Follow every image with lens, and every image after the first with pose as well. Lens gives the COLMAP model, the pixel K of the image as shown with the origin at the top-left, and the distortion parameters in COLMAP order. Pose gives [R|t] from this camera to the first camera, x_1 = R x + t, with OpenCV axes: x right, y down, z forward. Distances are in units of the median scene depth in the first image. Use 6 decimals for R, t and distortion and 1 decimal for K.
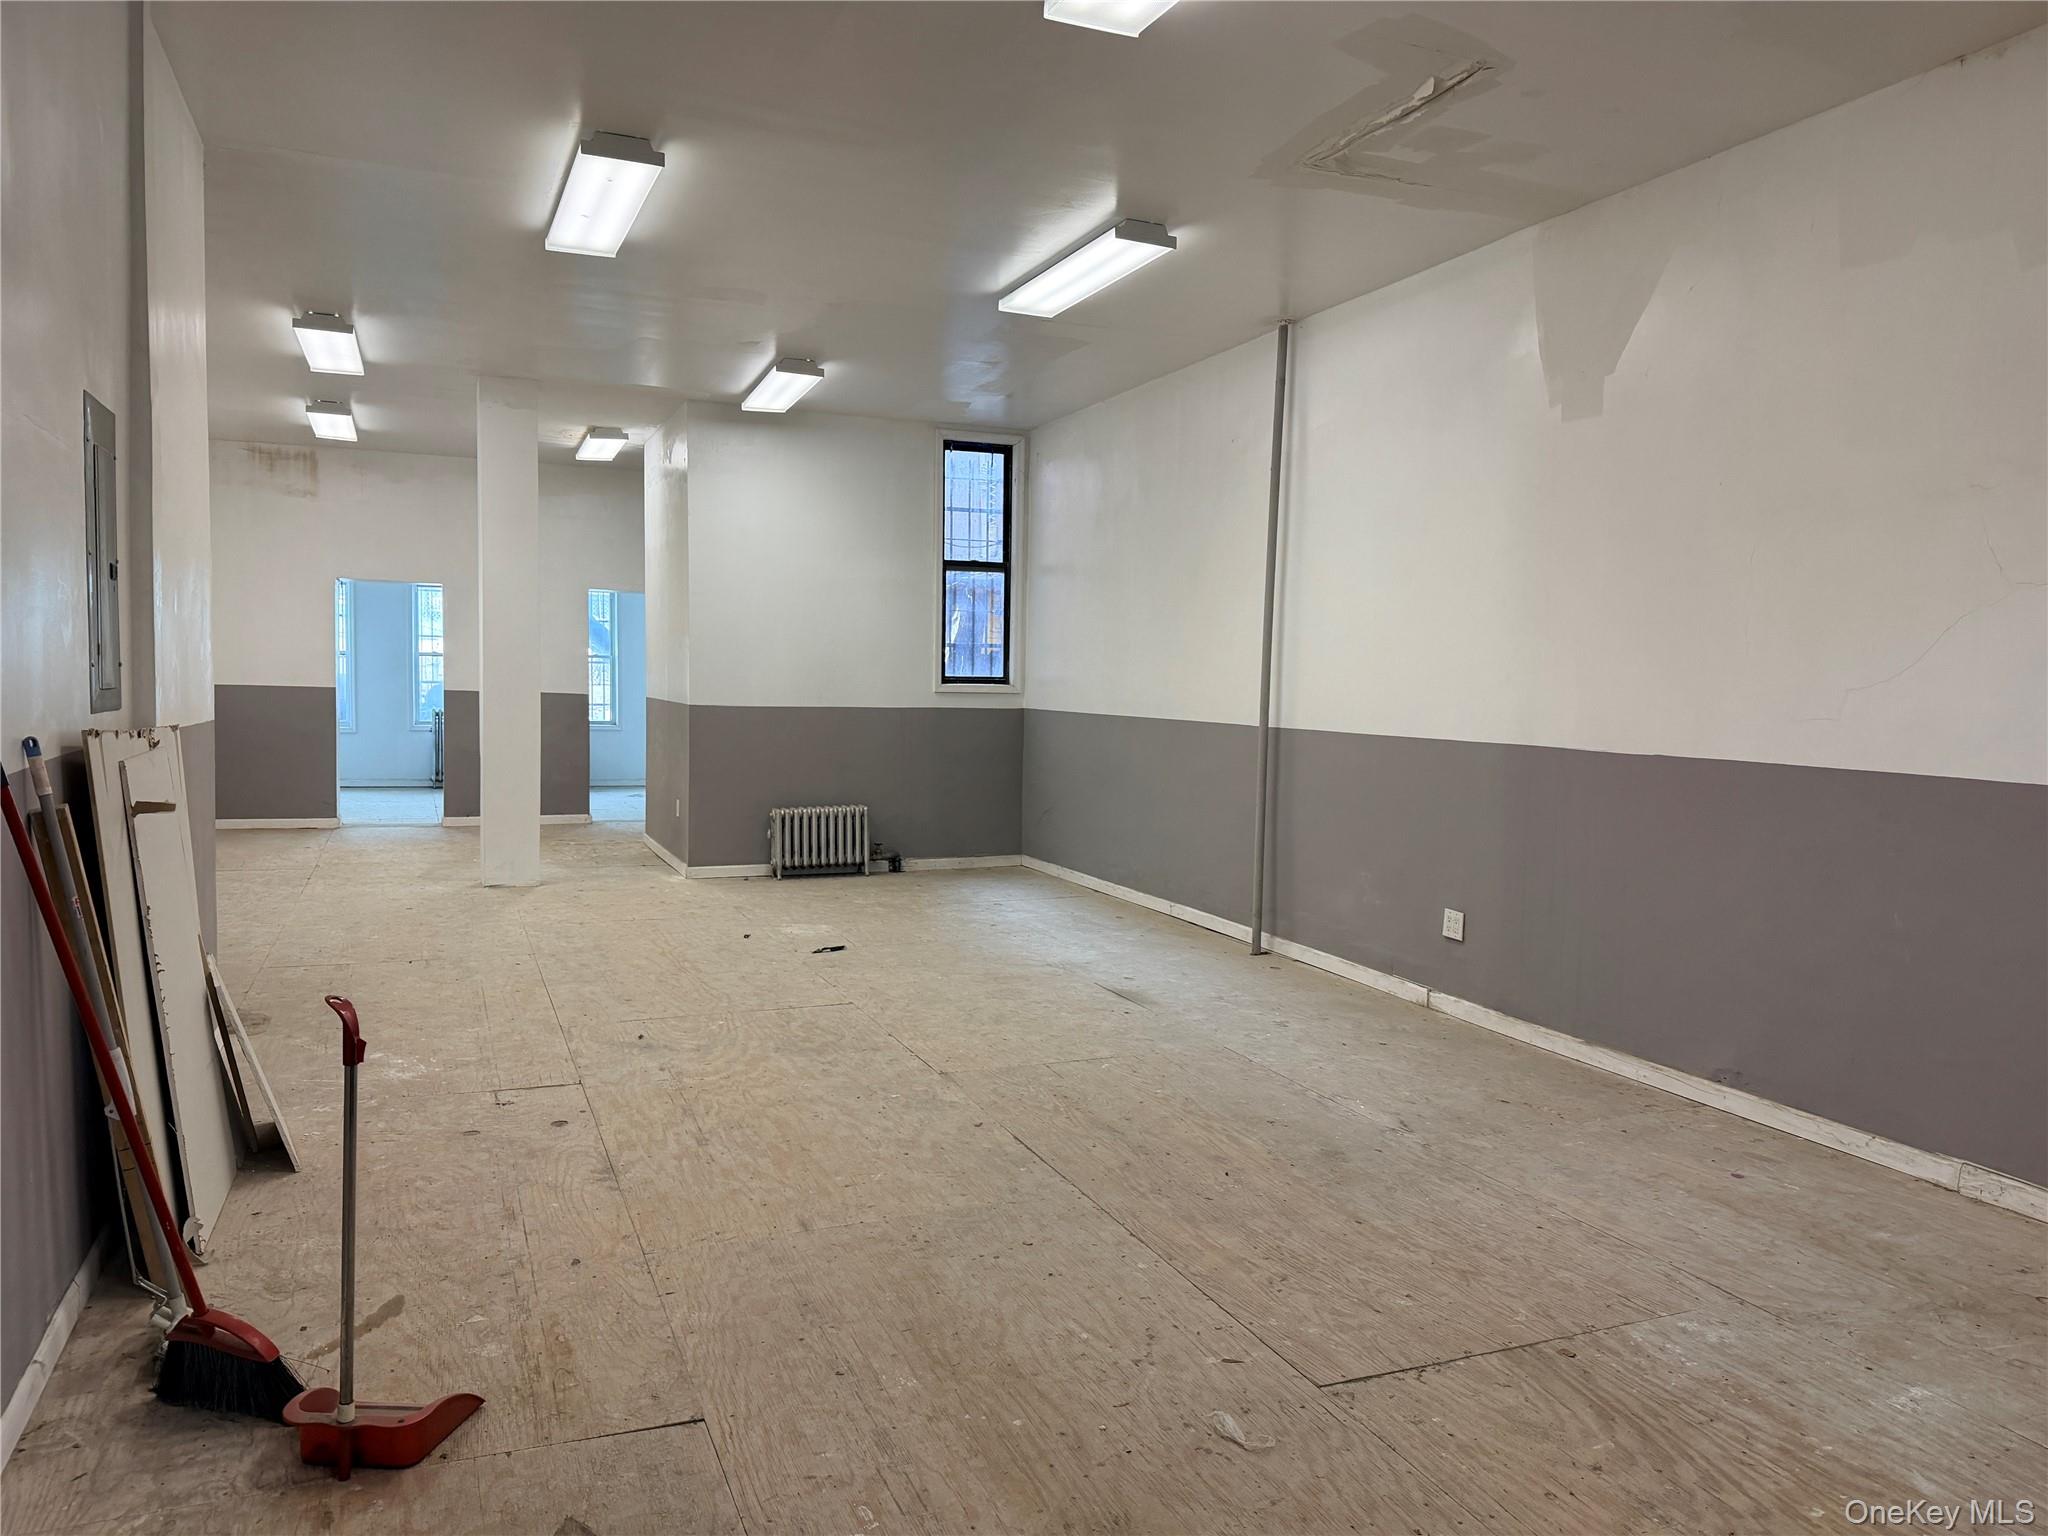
lens RADIAL K [[1425.1, 0, 1024.0], [0, 1425.1, 768.0], [0, 0, 1]] dist [0.096168, -0.132374]
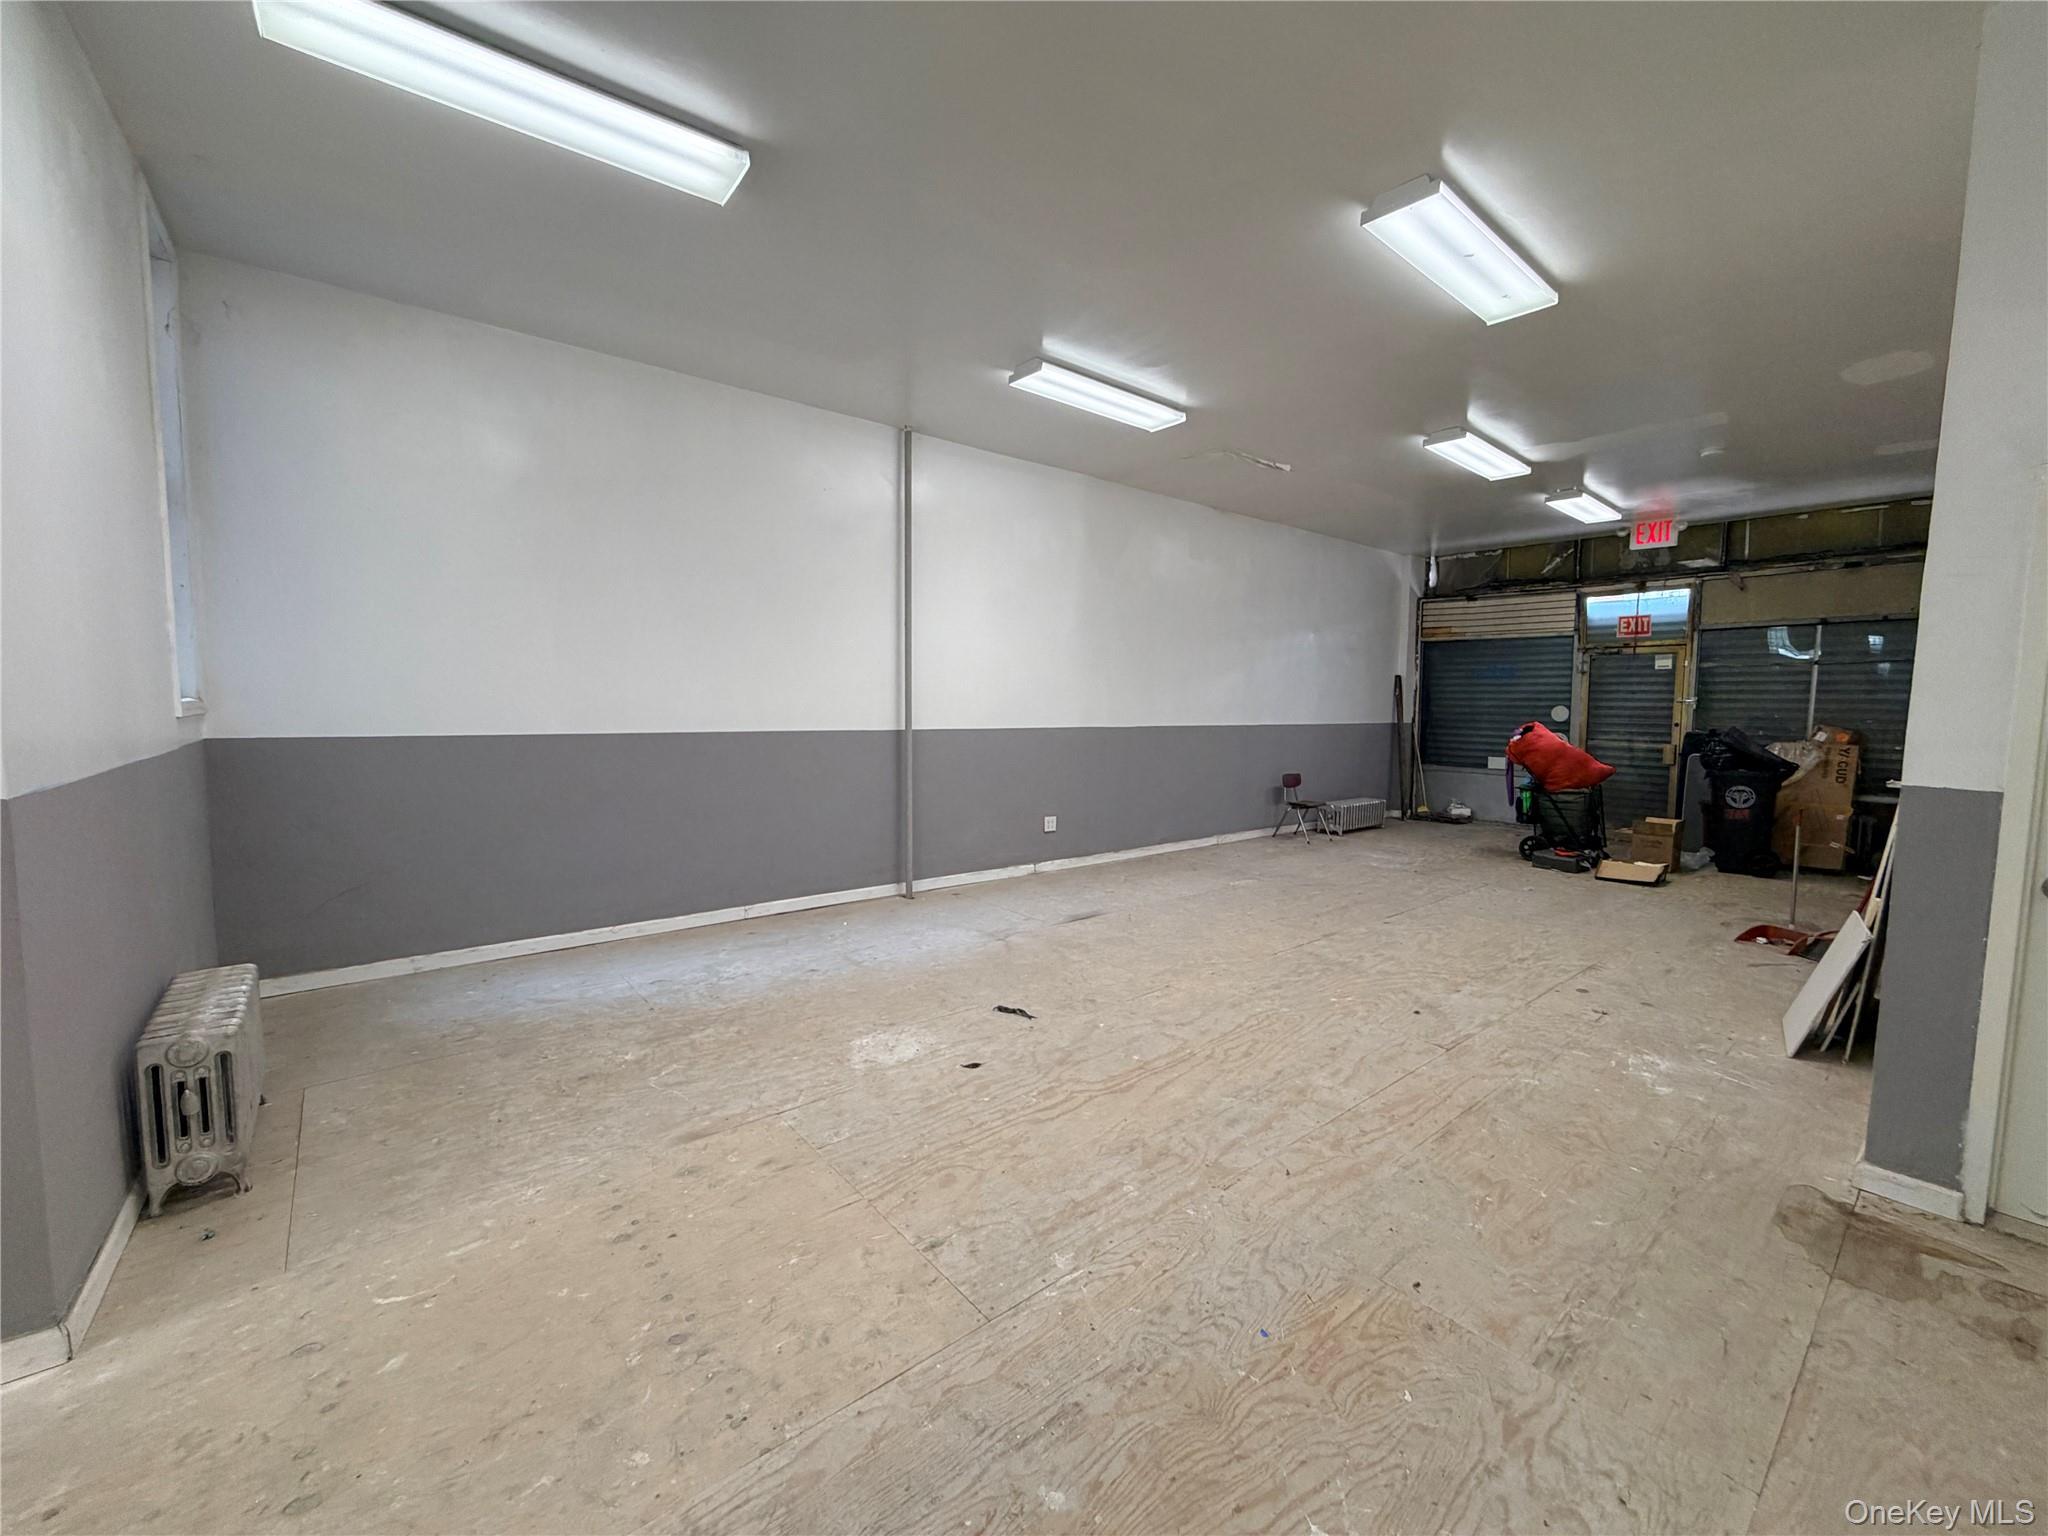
lens RADIAL K [[816.1, 0, 1018.6], [0, 816.1, 765.2], [0, 0, 1]] dist [0.000666, 0.000100]
pose [[-0.288524, -0.101904, 0.952034, -0.879379], [0.042931, 0.991943, 0.119186, -0.122795], [-0.956510, 0.075260, -0.281825, 1.650584]]
